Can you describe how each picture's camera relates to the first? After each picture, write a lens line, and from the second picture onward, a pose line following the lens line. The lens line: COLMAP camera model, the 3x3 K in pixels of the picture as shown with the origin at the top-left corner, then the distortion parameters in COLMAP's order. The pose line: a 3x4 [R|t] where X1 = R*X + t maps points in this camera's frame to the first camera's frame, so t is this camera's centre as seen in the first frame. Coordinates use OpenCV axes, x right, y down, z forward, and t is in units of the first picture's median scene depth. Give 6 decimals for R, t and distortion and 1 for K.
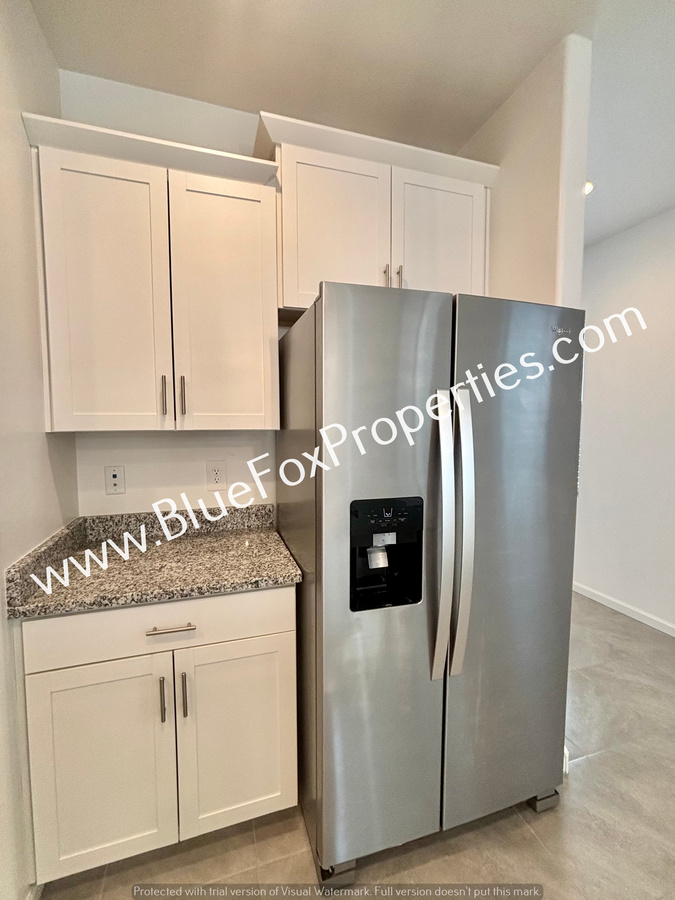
lens RADIAL K [[394.3, 0, 337.5], [0, 394.3, 450.0], [0, 0, 1]] dist [0.001442, 0.000099]
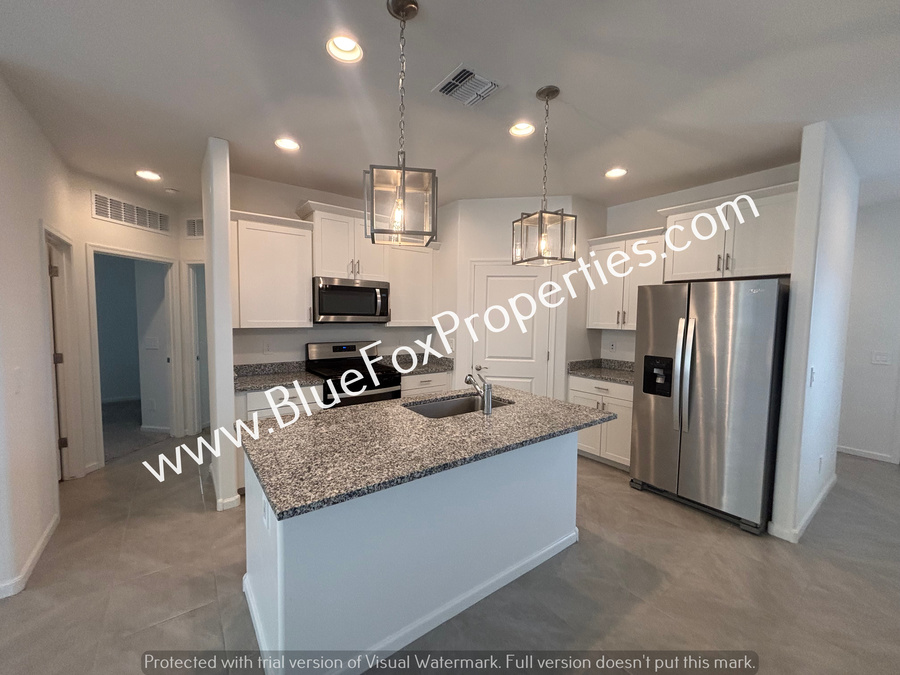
lens RADIAL K [[369.2, 0, 450.0], [0, 369.2, 337.5], [0, 0, 1]] dist [0.008160, 0.000363]
pose [[0.325883, 0.066186, -0.943091, 1.749517], [-0.080944, 0.995837, 0.041918, -0.005116], [0.941939, 0.062677, 0.329883, -1.070649]]
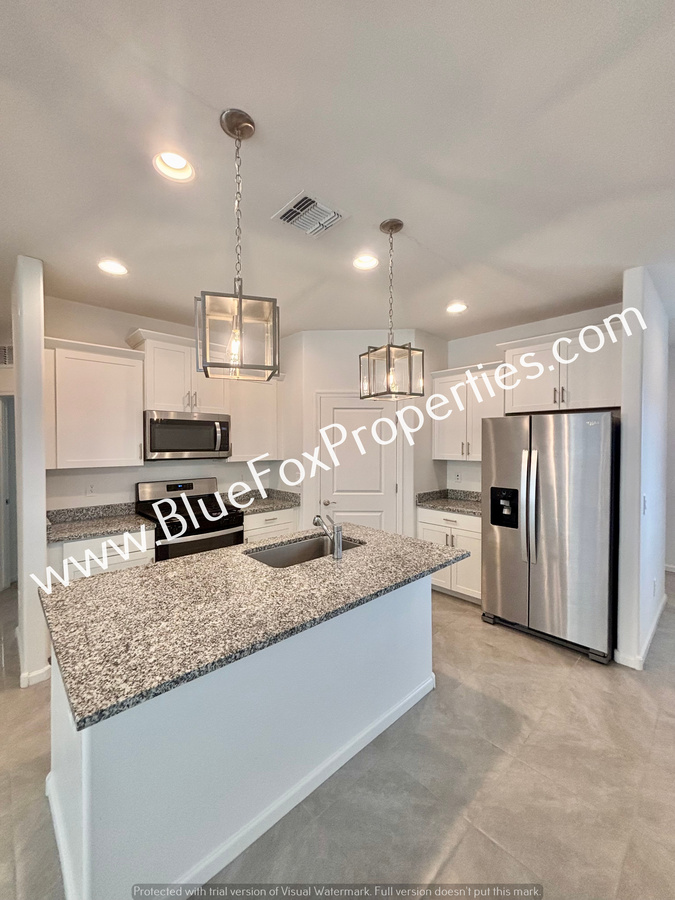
lens RADIAL K [[369.2, 0, 338.6], [0, 369.2, 448.5], [0, 0, 1]] dist [0.008160, 0.000363]
pose [[0.432953, 0.015537, -0.901282, 1.651054], [-0.063168, 0.997916, -0.013142, -0.043902], [0.899200, 0.062622, 0.433033, -1.037576]]
